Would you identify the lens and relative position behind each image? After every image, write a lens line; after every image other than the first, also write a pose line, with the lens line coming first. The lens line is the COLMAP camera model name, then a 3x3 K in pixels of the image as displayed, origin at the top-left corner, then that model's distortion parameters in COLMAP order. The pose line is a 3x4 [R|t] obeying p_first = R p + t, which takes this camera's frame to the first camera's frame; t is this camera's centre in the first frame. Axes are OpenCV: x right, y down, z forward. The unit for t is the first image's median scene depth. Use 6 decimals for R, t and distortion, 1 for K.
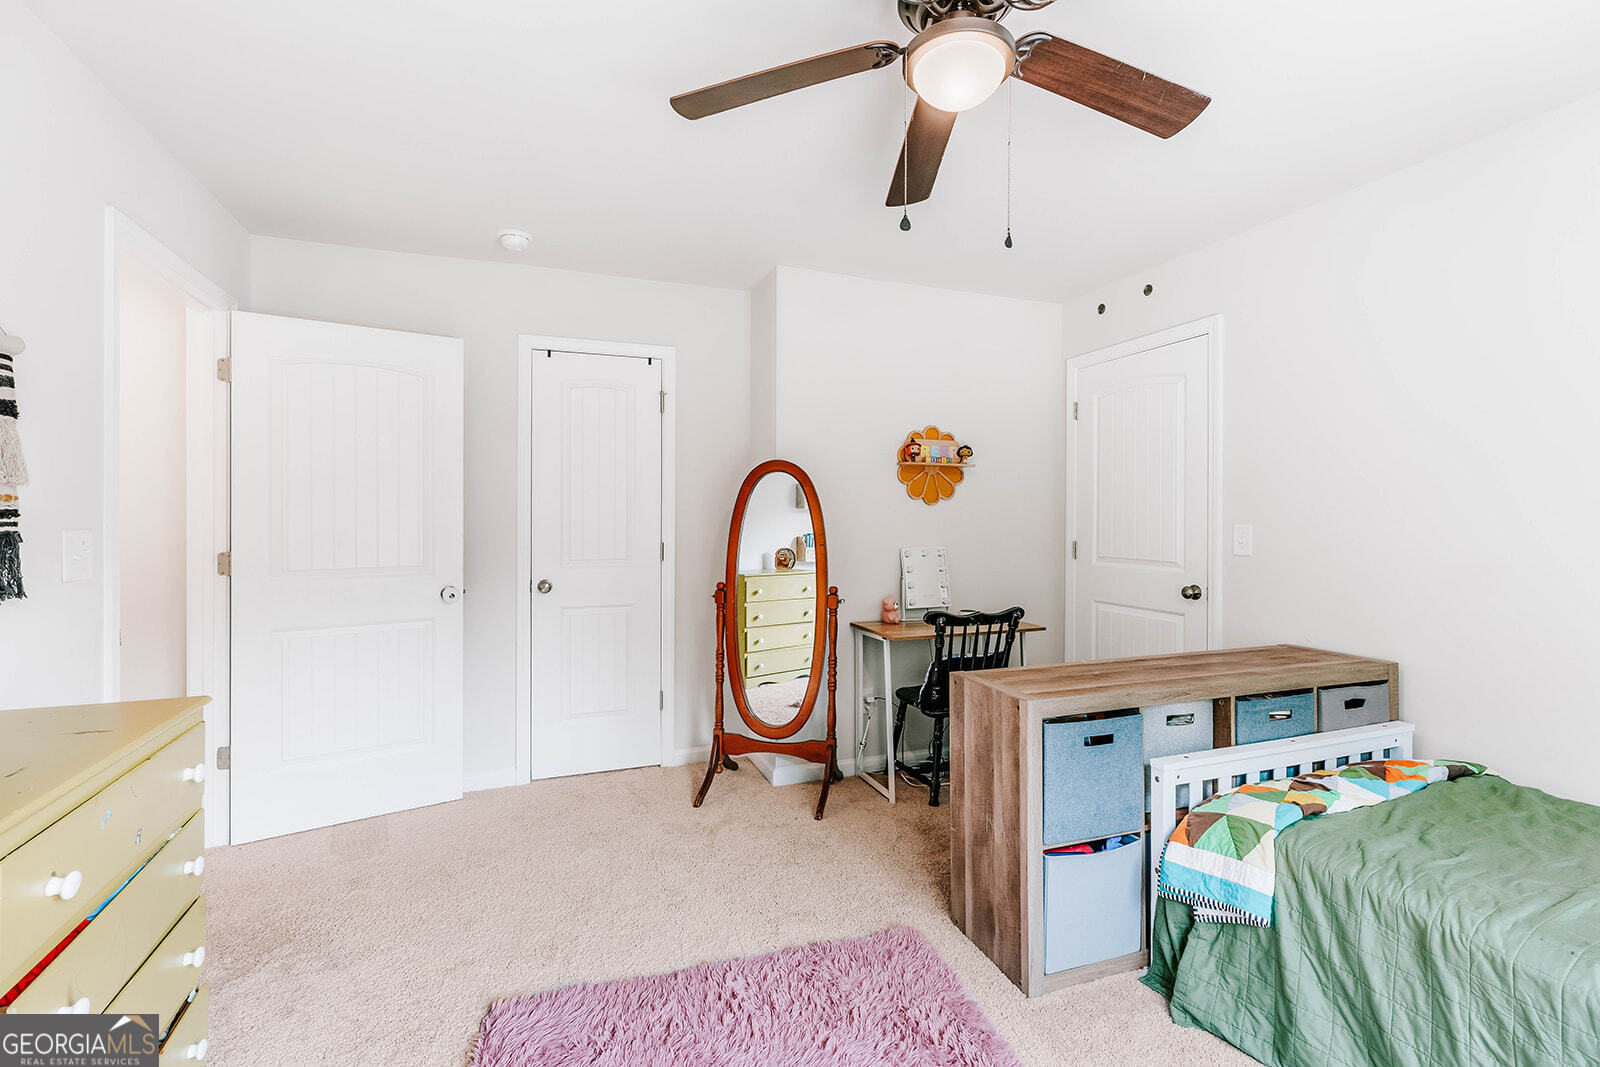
lens RADIAL K [[731.4, 0, 805.4], [0, 731.4, 514.3], [0, 0, 1]] dist [0.002702, 0.000212]
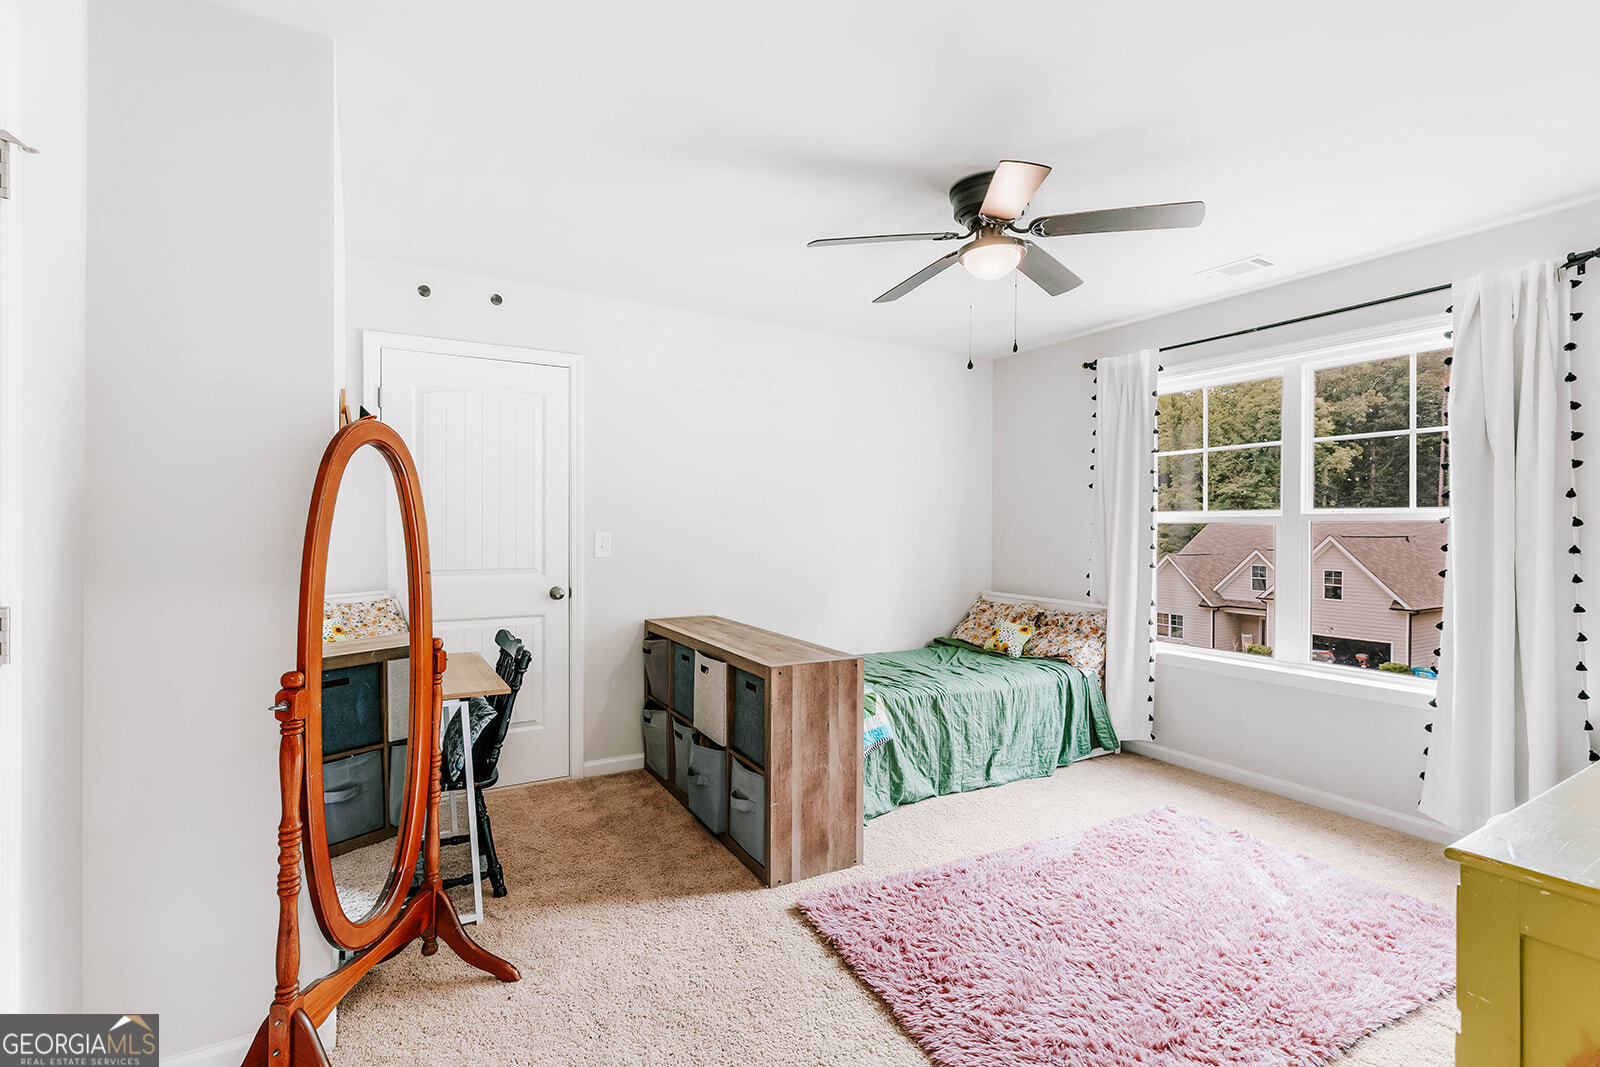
lens RADIAL K [[747.3, 0, 800.0], [0, 747.3, 533.5], [0, 0, 1]] dist [0.001482, 0.000108]
pose [[-0.166829, -0.009861, 0.985937, -1.023385], [-0.009155, 0.999922, 0.008452, 0.002634], [-0.985943, -0.007616, -0.166906, 1.262505]]
